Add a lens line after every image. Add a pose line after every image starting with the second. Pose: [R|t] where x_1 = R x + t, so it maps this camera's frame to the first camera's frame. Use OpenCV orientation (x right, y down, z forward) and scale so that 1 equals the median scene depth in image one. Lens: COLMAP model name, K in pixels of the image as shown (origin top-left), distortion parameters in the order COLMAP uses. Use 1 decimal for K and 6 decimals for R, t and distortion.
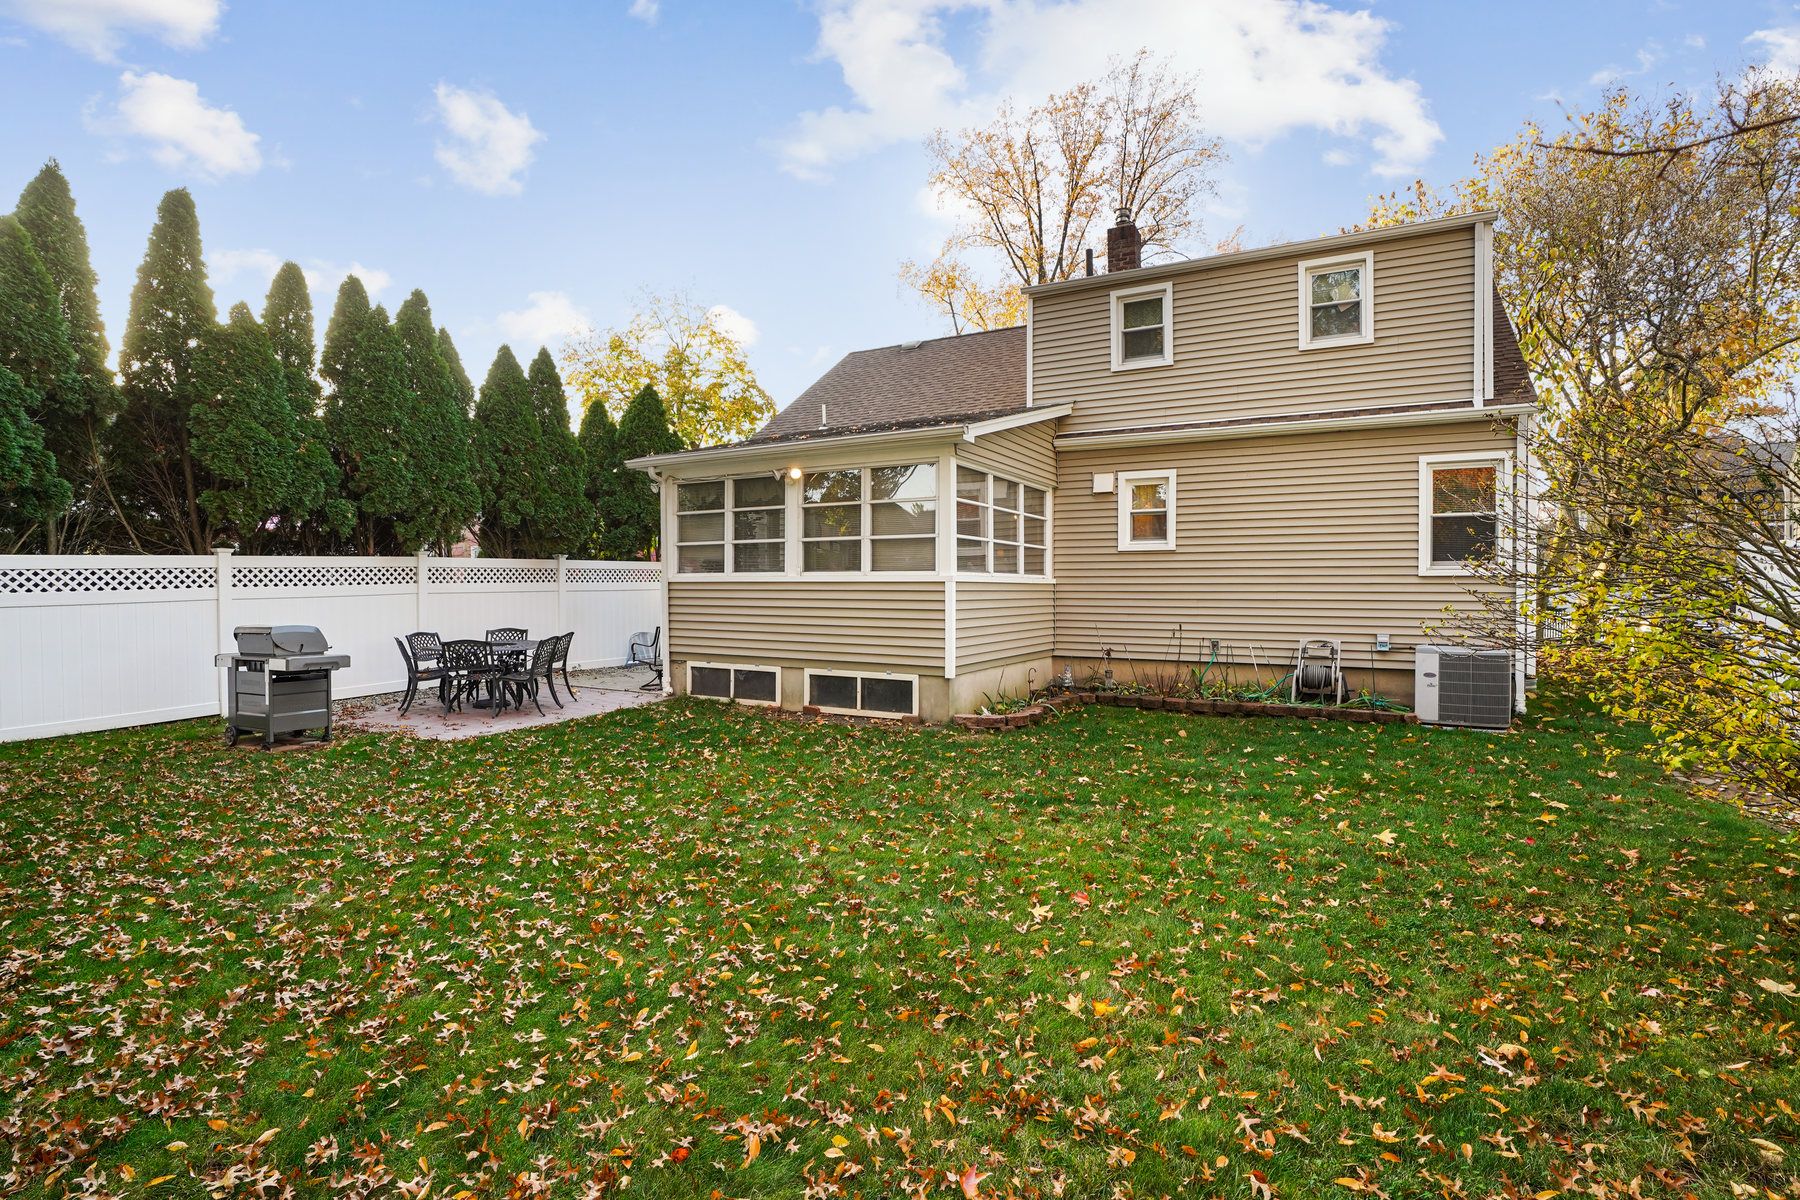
lens RADIAL K [[849.8, 0, 900.0], [0, 849.8, 600.0], [0, 0, 1]] dist [-0.071589, 0.028924]
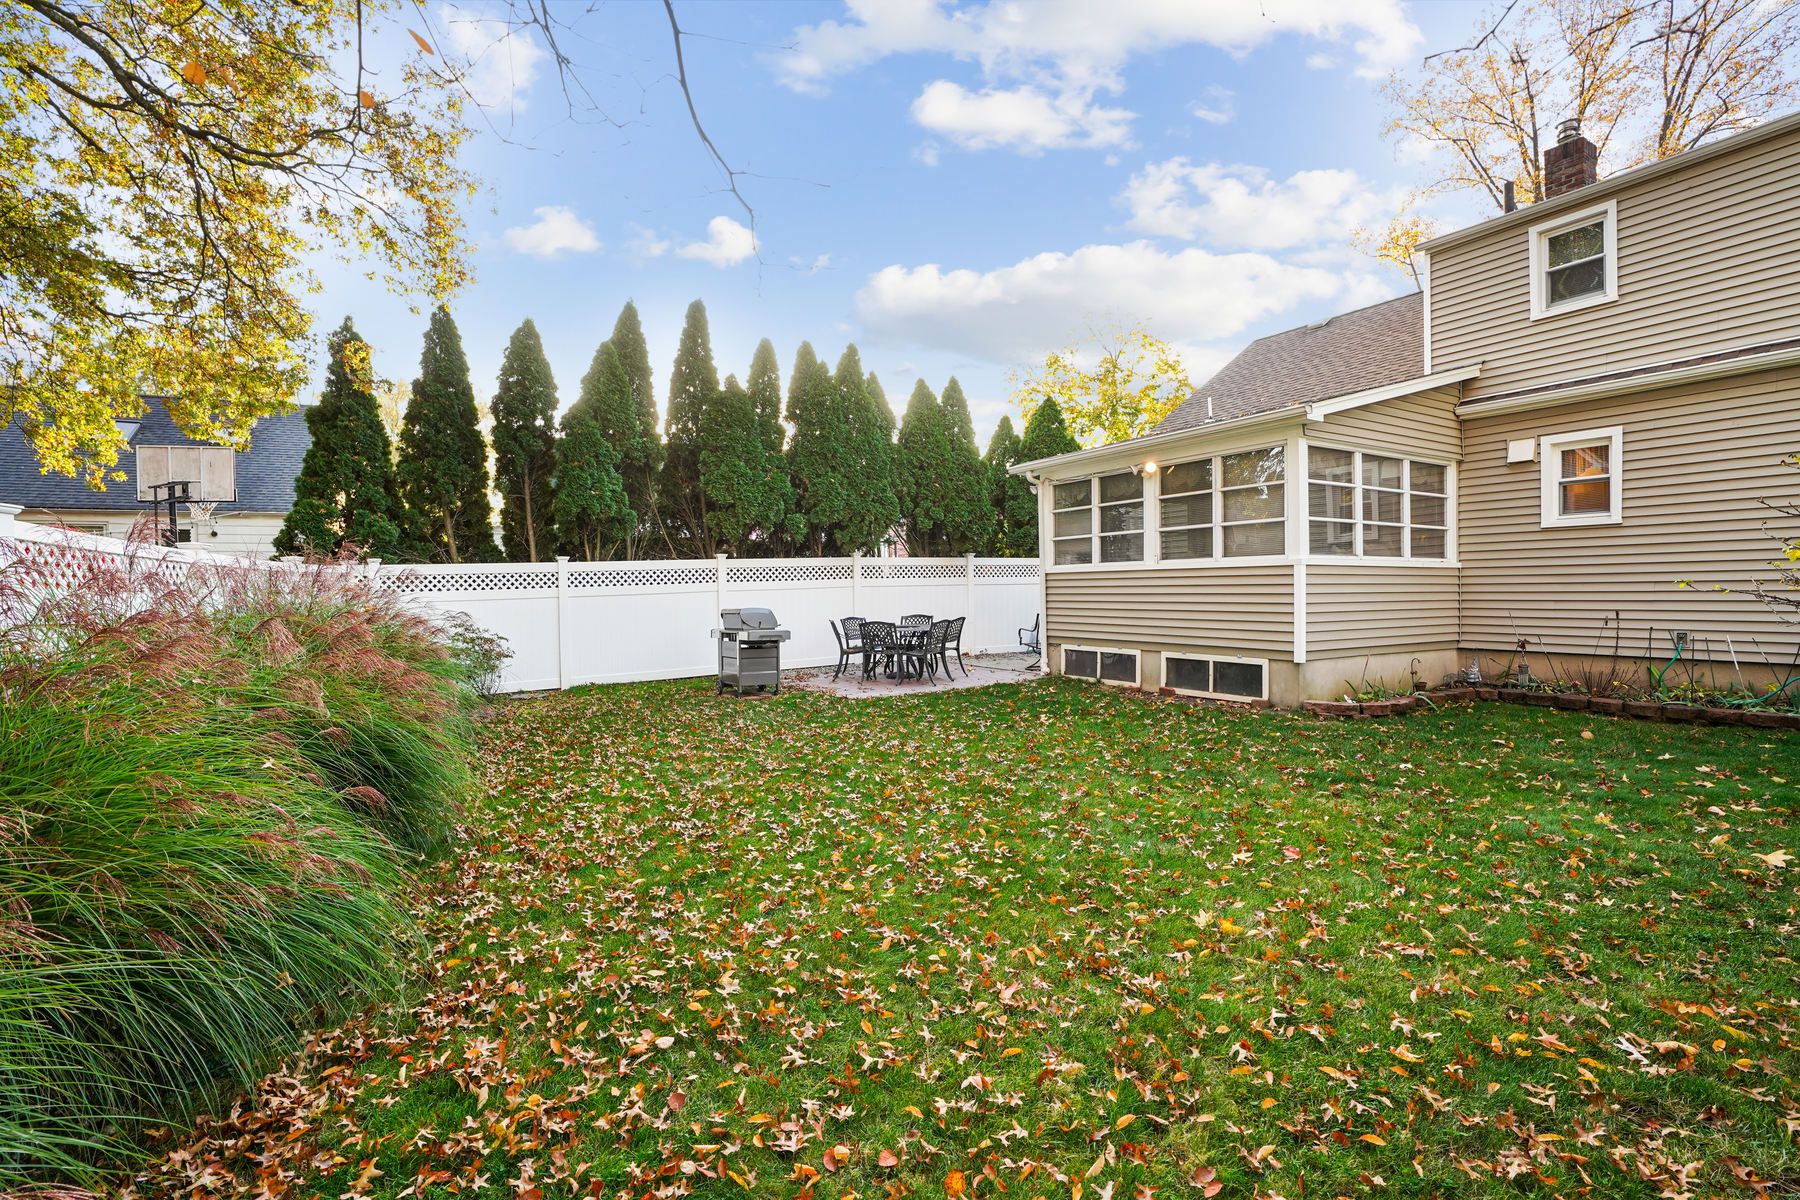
lens RADIAL K [[825.0, 0, 900.0], [0, 825.0, 600.0], [0, 0, 1]] dist [-0.064373, 0.026417]
pose [[0.865423, -0.004747, -0.501020, 0.116425], [0.004552, 0.999988, -0.001611, 0.016539], [0.501021, -0.000887, 0.865434, -0.041556]]
